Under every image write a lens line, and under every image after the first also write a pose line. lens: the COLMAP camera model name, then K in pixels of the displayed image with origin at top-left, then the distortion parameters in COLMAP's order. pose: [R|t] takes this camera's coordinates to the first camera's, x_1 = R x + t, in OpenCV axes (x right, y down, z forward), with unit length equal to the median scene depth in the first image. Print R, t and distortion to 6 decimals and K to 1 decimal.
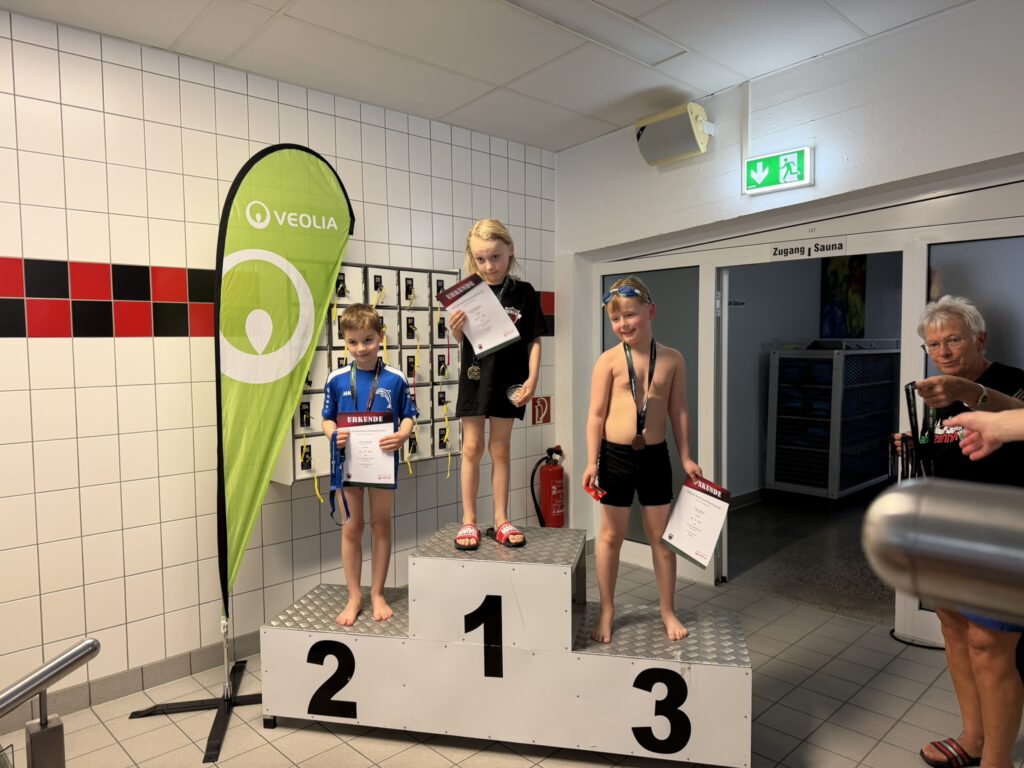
lens RADIAL K [[724.2, 0, 507.1], [0, 724.2, 390.2], [0, 0, 1]] dist [0.085681, -0.115830]
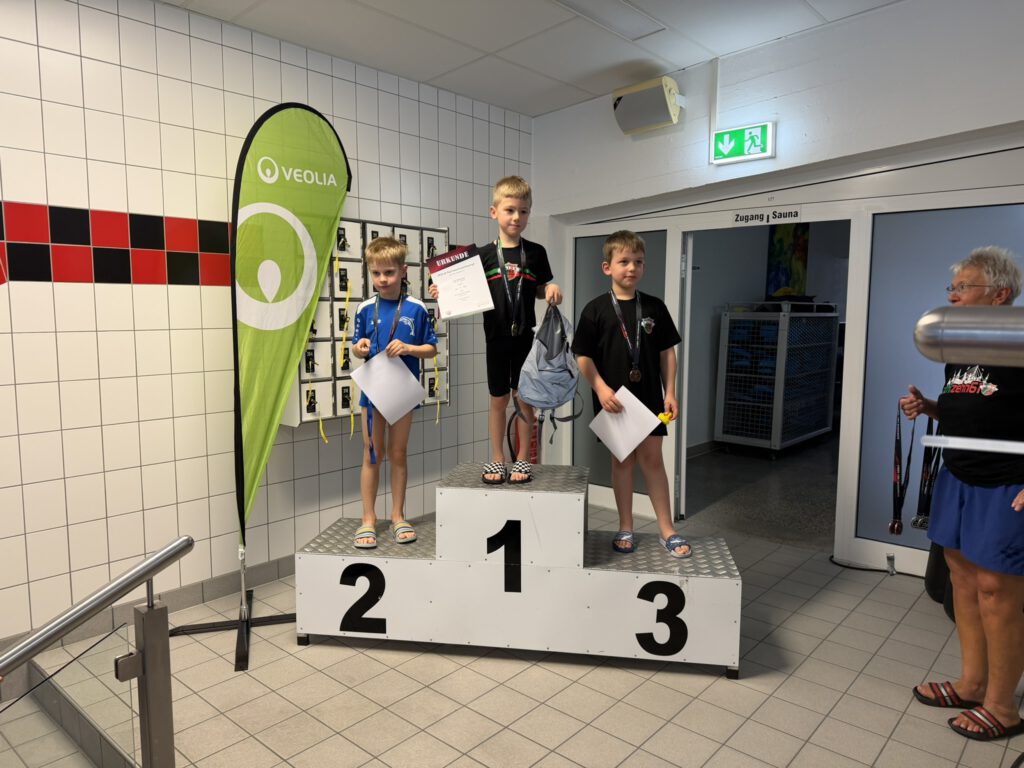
lens RADIAL K [[724.2, 0, 508.7], [0, 724.2, 387.2], [0, 0, 1]] dist [0.085681, -0.115830]
pose [[0.996758, 0.004983, 0.080298, -0.065149], [-0.008460, 0.999038, 0.043022, 0.020837], [-0.080006, -0.043561, 0.995842, -0.077751]]
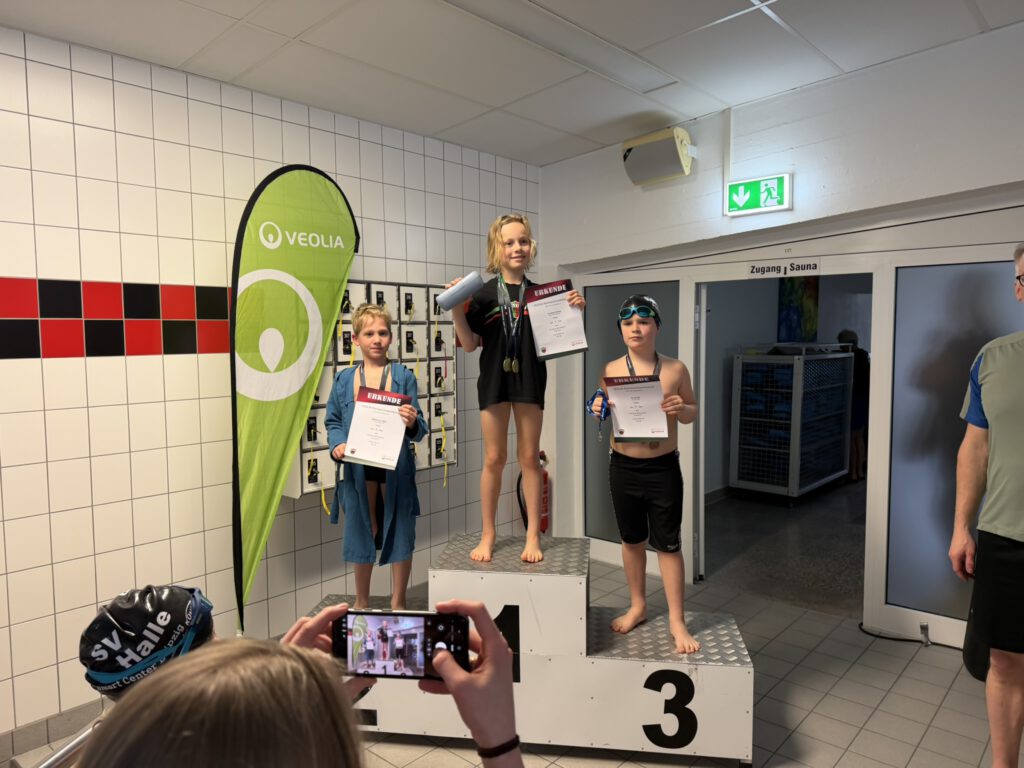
lens RADIAL K [[724.2, 0, 509.2], [0, 724.2, 390.4], [0, 0, 1]] dist [0.085681, -0.115830]
pose [[0.997274, -0.002317, 0.073754, -0.068890], [0.001563, 0.999946, 0.010275, -0.027384], [-0.073774, -0.010131, 0.997224, -0.033276]]
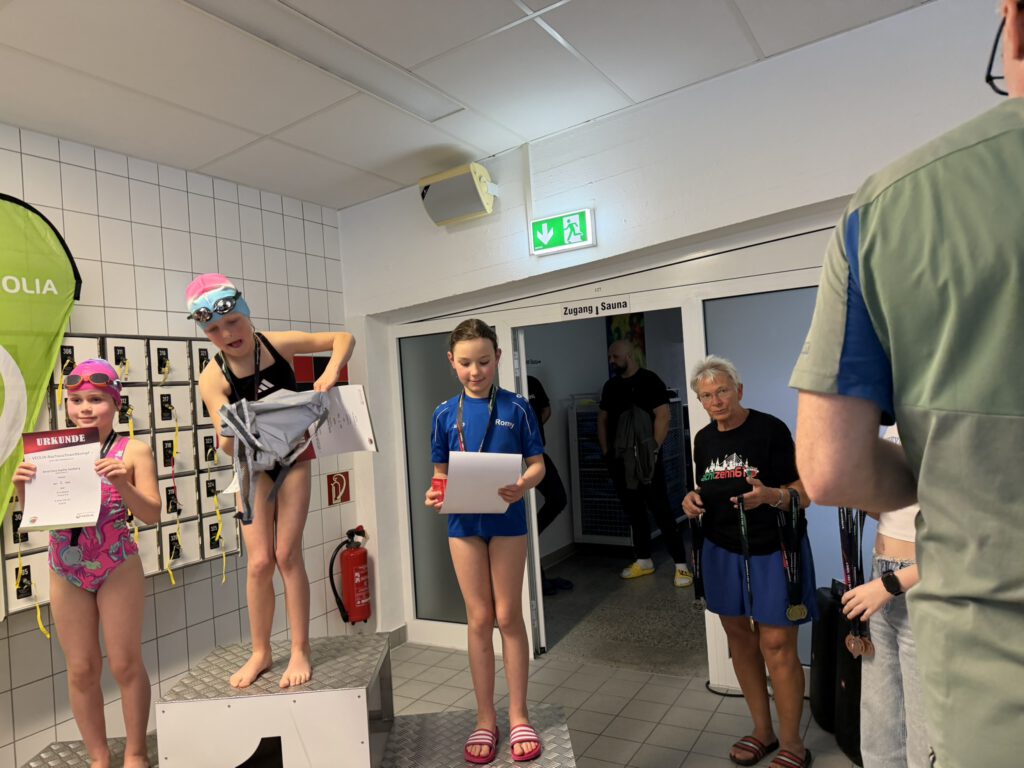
lens RADIAL K [[724.2, 0, 519.0], [0, 724.2, 386.0], [0, 0, 1]] dist [0.085681, -0.115830]
pose [[0.959567, -0.049971, 0.277008, 0.023973], [0.075000, 0.993929, -0.080502, -0.011494], [-0.271304, 0.098022, 0.957489, 0.078087]]
